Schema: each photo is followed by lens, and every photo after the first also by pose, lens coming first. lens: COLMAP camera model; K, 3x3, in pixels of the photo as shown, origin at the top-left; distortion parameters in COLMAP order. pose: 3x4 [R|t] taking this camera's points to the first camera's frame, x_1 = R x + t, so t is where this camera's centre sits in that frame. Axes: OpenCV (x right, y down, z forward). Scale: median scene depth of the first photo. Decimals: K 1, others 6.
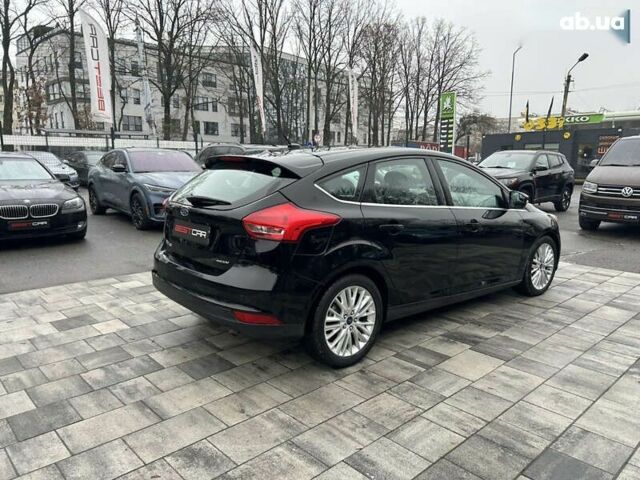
lens RADIAL K [[479.9, 0, 323.2], [0, 479.9, 238.4], [0, 0, 1]] dist [0.044969, -0.043126]
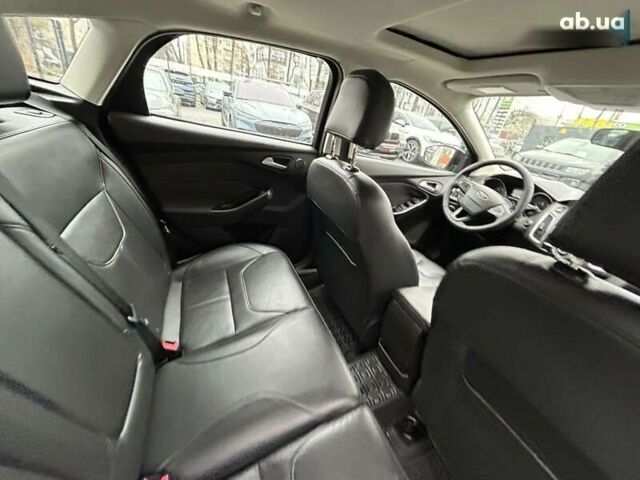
lens RADIAL K [[256.8, 0, 318.0], [0, 256.8, 241.0], [0, 0, 1]] dist [-0.002585, 0.000135]
pose [[0.940069, 0.272614, -0.204823, 0.008961], [-0.203166, 0.930220, 0.305637, -0.013858], [0.273852, -0.245707, 0.929857, 0.122540]]
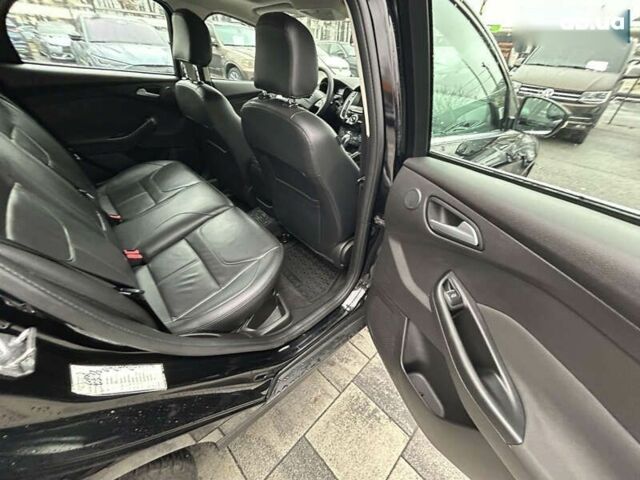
lens RADIAL K [[257.7, 0, 318.8], [0, 257.7, 239.4], [0, 0, 1]] dist [-0.000976, -0.000057]
pose [[0.997824, 0.026482, 0.060378, 0.022343], [-0.050740, 0.893204, 0.446779, -0.010312], [-0.042099, -0.448871, 0.892605, 0.101125]]
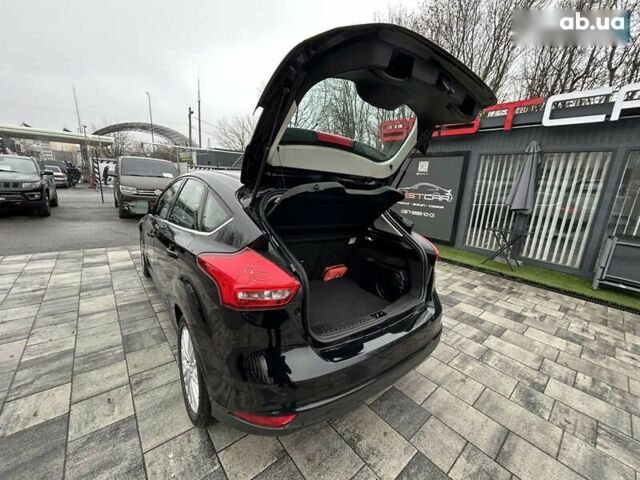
lens RADIAL K [[257.8, 0, 317.8], [0, 257.8, 240.4], [0, 0, 1]] dist [-0.000600, -0.000544]
pose [[0.049348, -0.221189, 0.973982, -0.073492], [0.096637, 0.971652, 0.215763, -0.021851], [-0.994096, 0.083475, 0.069324, 0.117679]]
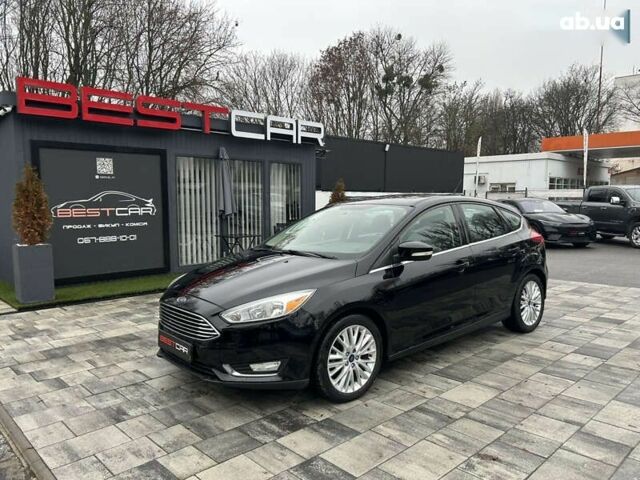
lens RADIAL K [[483.8, 0, 322.1], [0, 483.8, 243.5], [0, 0, 1]] dist [0.046923, -0.048379]
pose [[-0.999929, 0.000051, -0.011894, 0.044101], [-0.002893, 0.968905, 0.247416, -0.052213], [0.011537, 0.247433, -0.968836, 0.308551]]
